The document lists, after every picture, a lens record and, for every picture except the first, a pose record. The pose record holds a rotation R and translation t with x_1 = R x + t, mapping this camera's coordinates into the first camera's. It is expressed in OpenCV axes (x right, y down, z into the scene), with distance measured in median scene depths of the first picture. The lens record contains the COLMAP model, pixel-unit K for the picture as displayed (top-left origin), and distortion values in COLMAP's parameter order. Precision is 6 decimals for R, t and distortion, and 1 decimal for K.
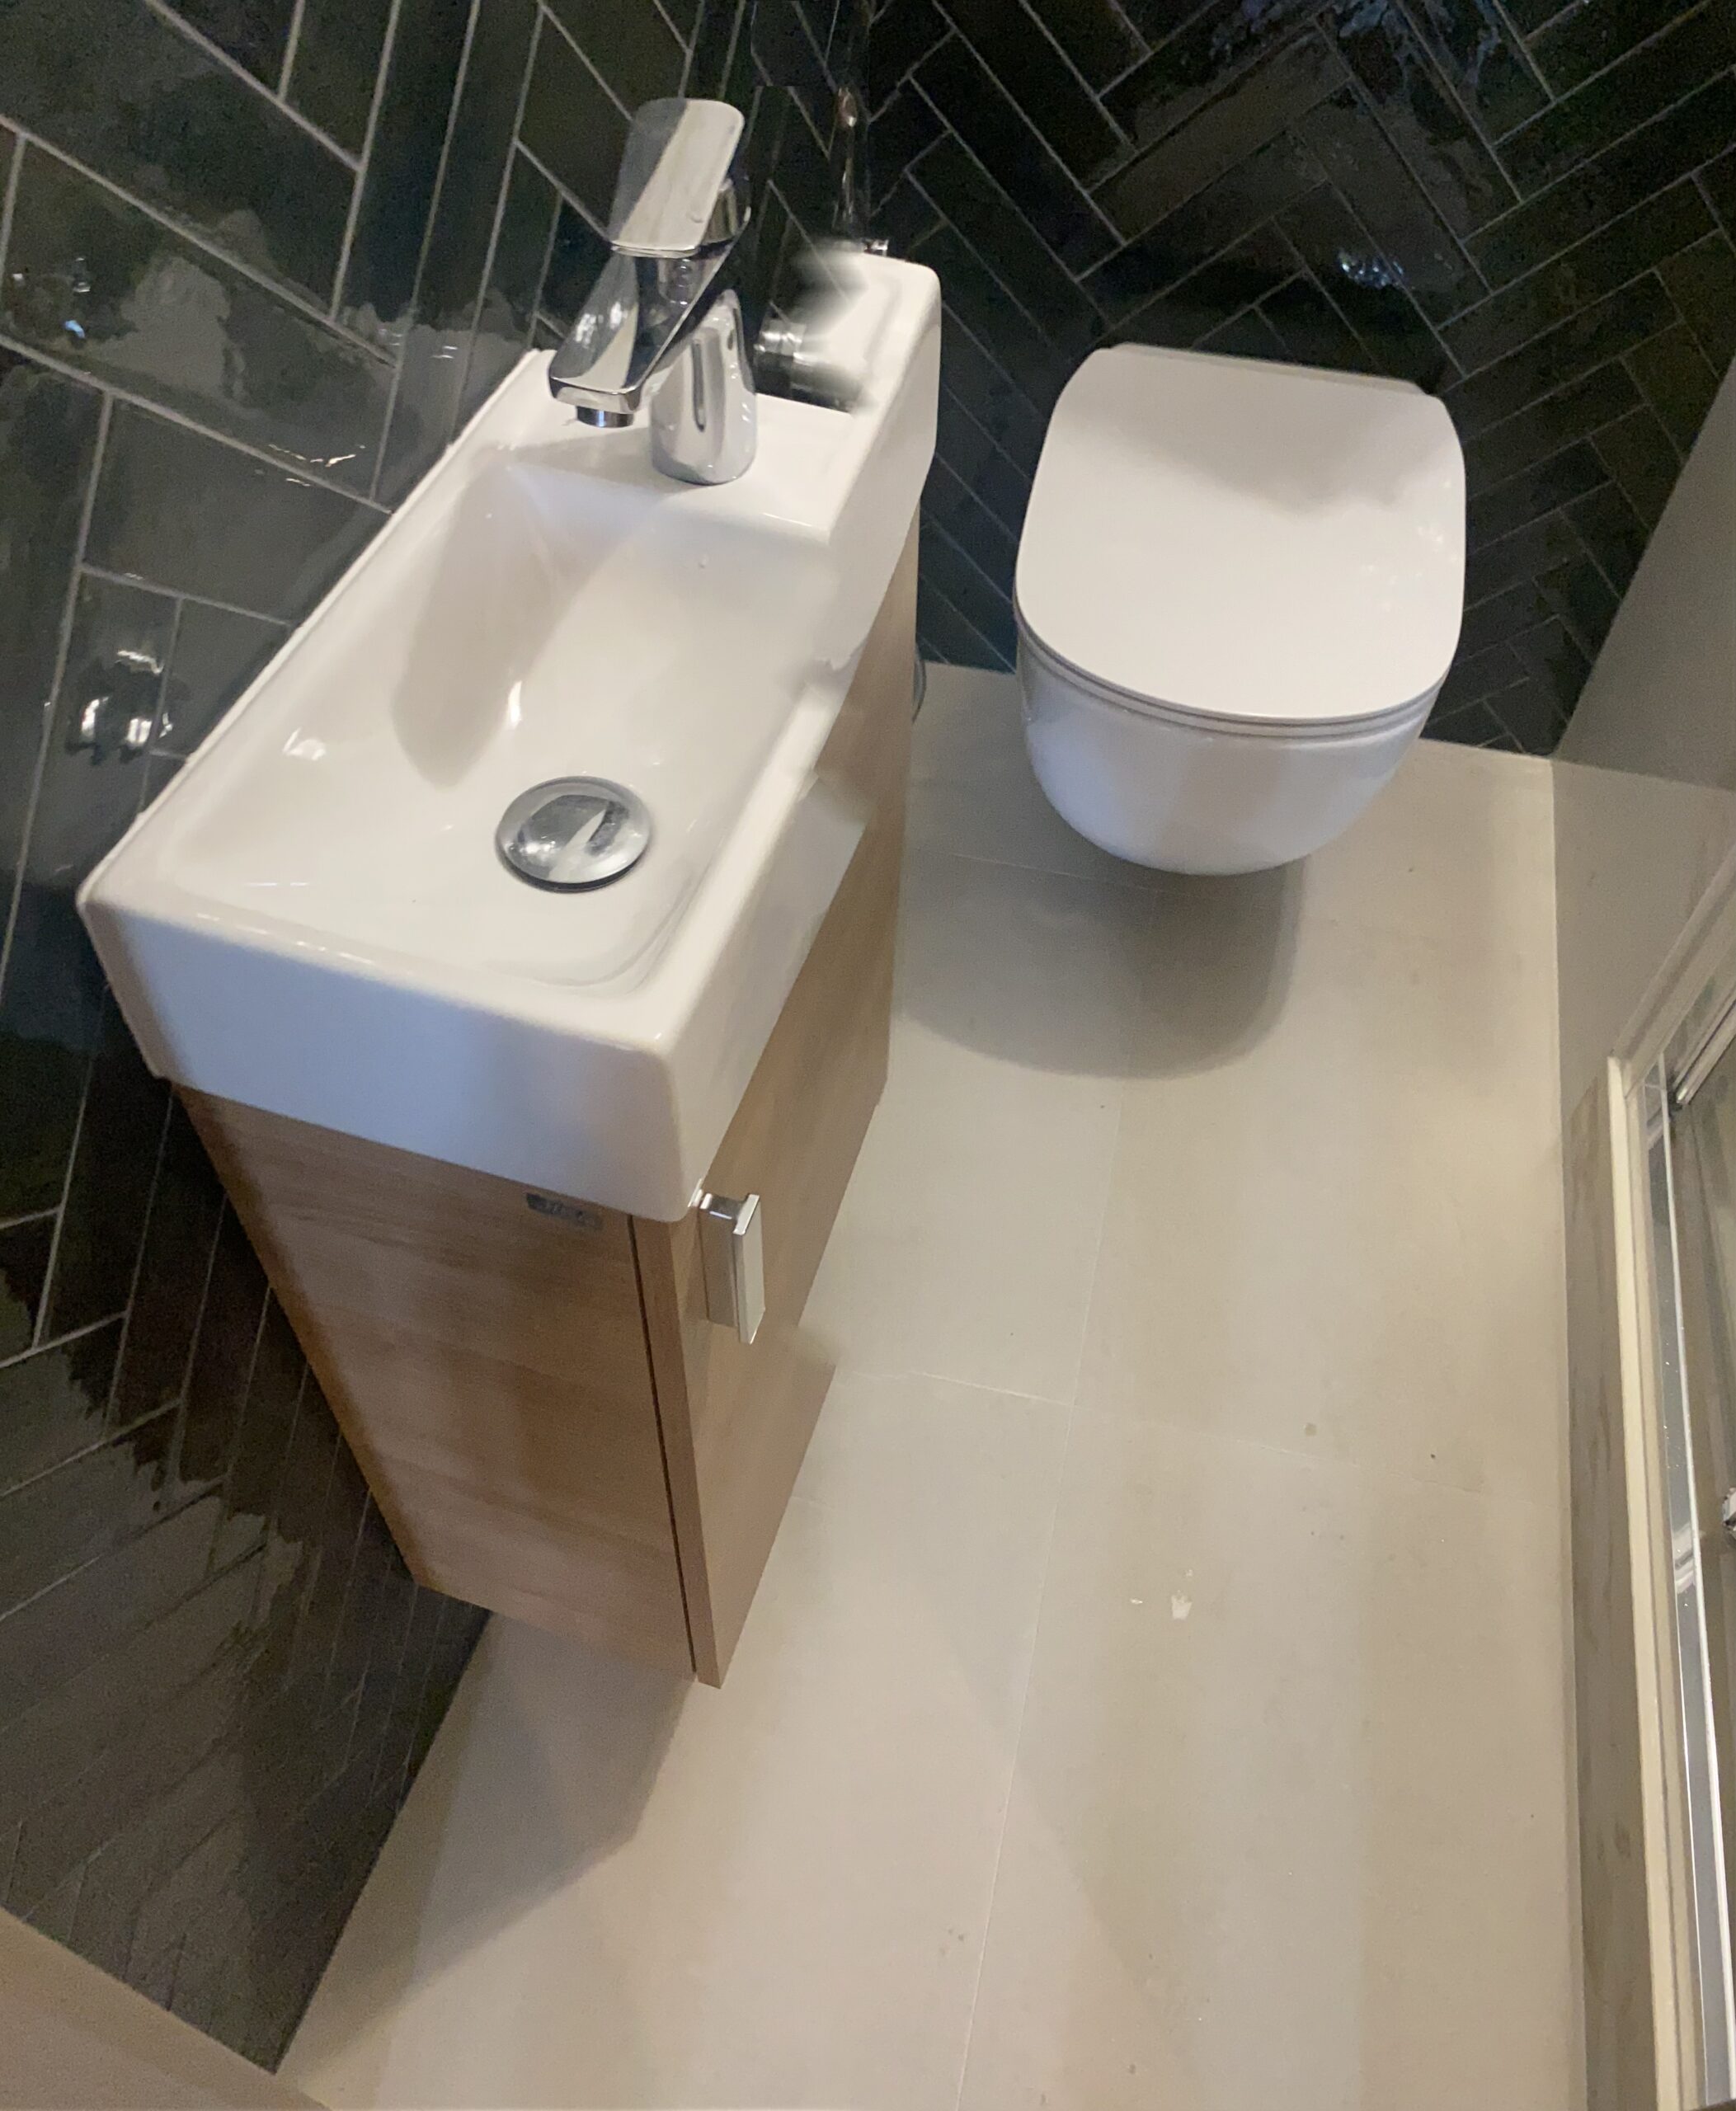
lens RADIAL K [[1816.2, 0, 868.0], [0, 1816.2, 1055.5], [0, 0, 1]] dist [0.005915, 0.013895]
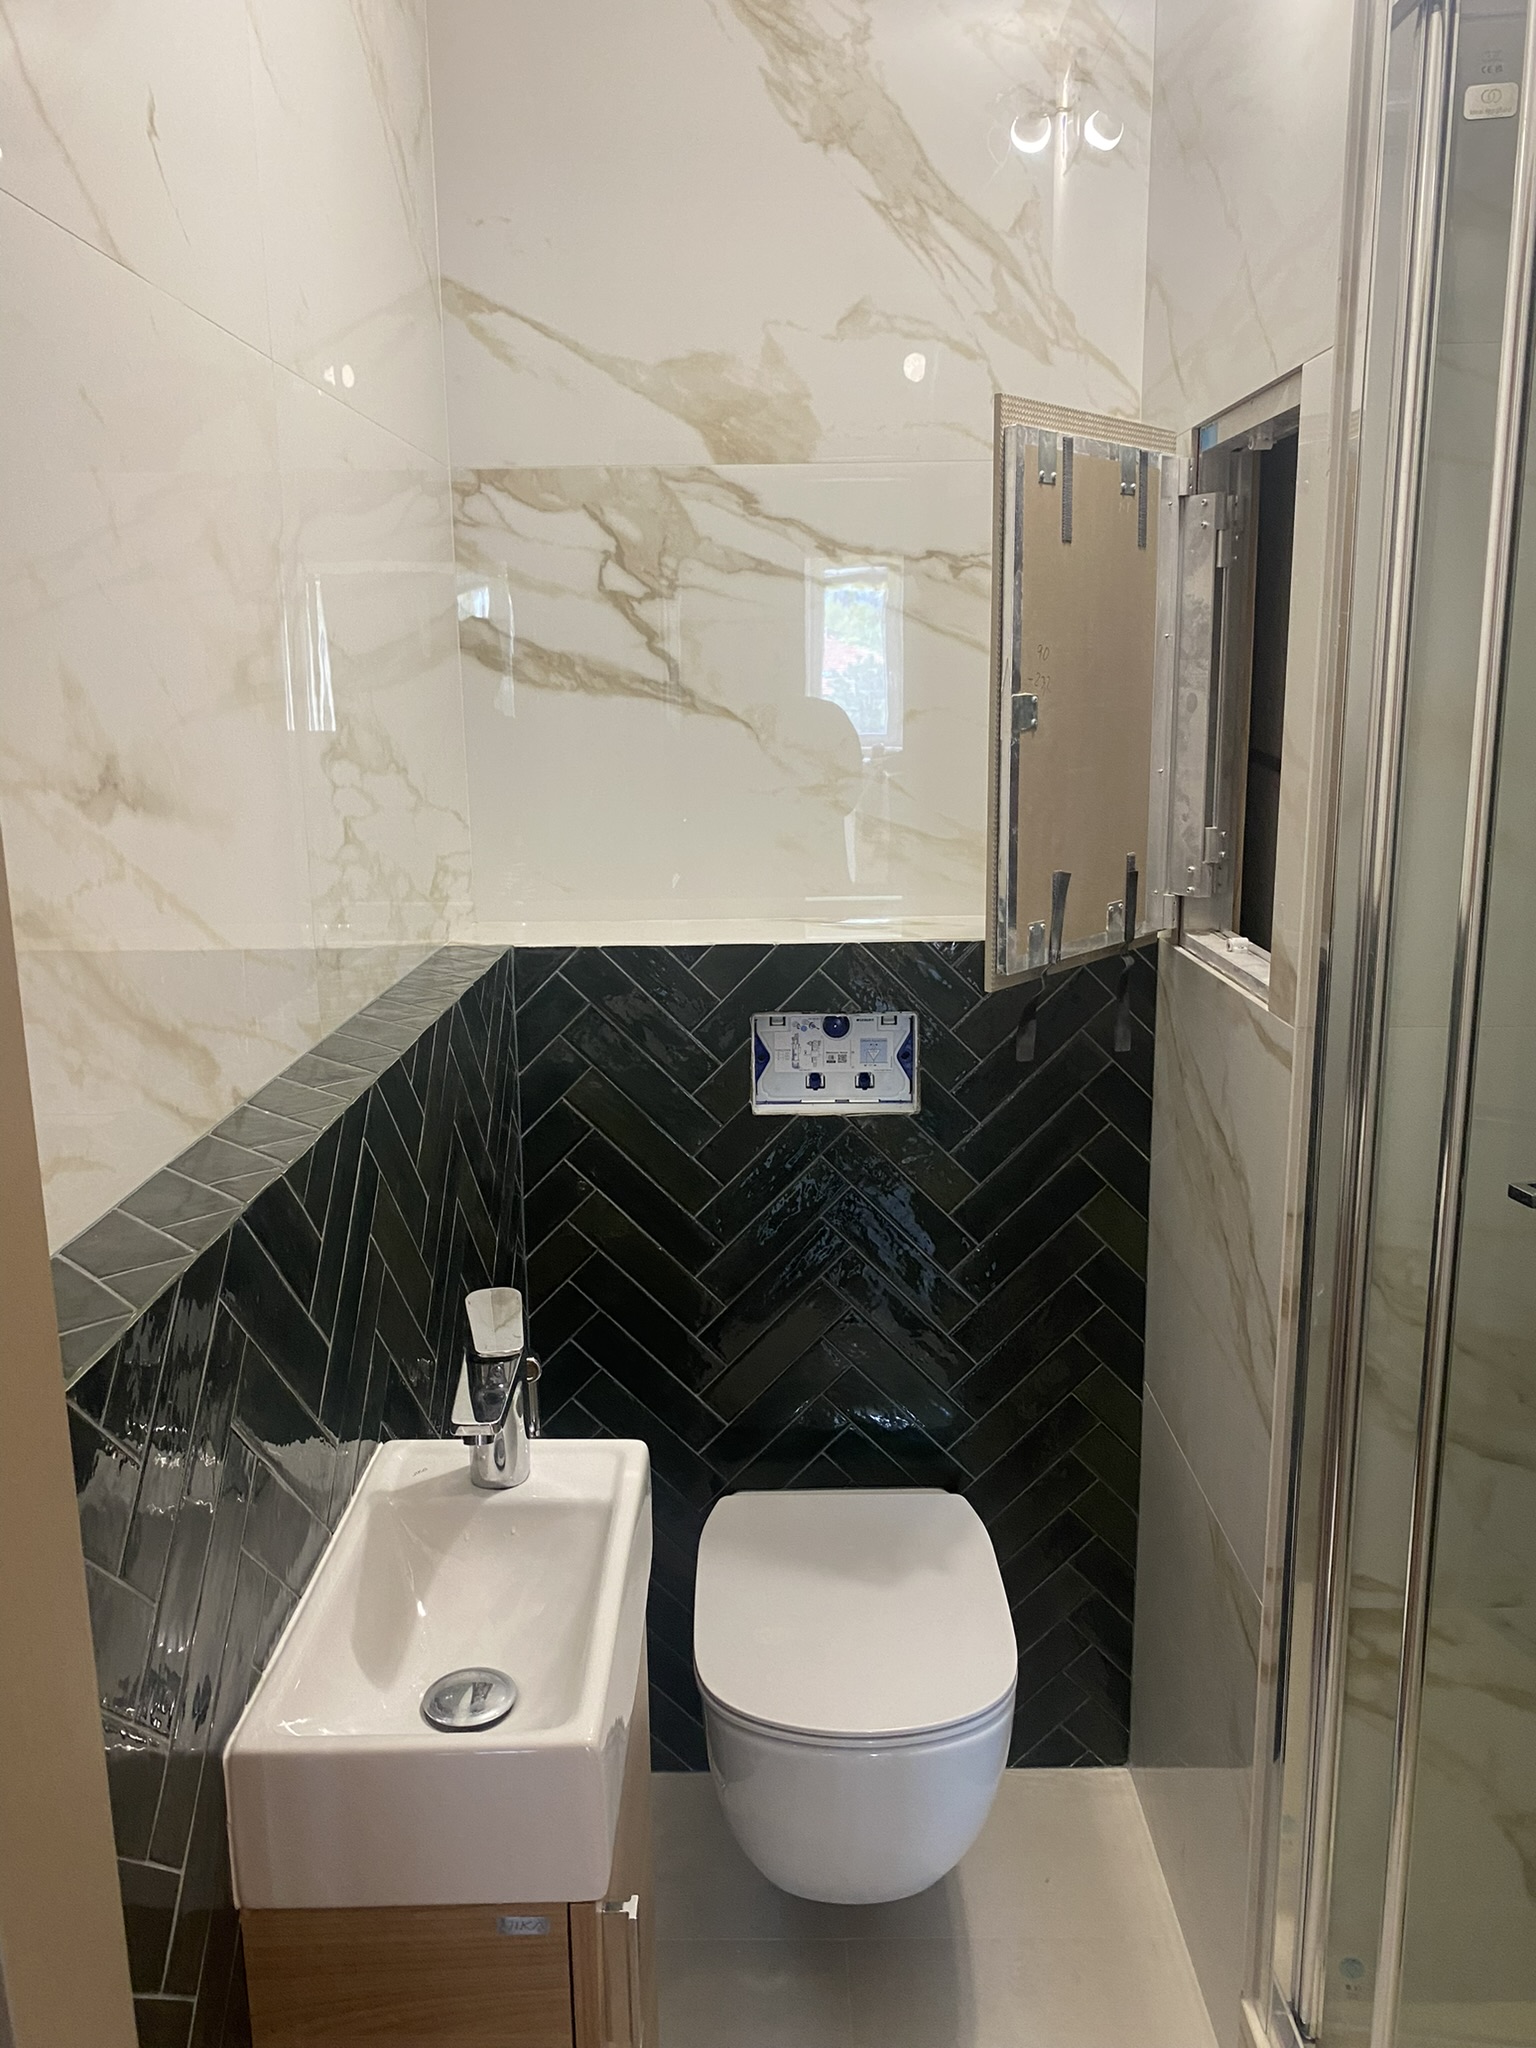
lens RADIAL K [[1569.8, 0, 768.0], [0, 1569.8, 1024.0], [0, 0, 1]] dist [0.055178, -0.109732]
pose [[0.980811, -0.076208, 0.179451, -0.032083], [0.175612, 0.745119, -0.643396, 0.138947], [-0.084680, 0.662563, 0.744204, -0.164791]]
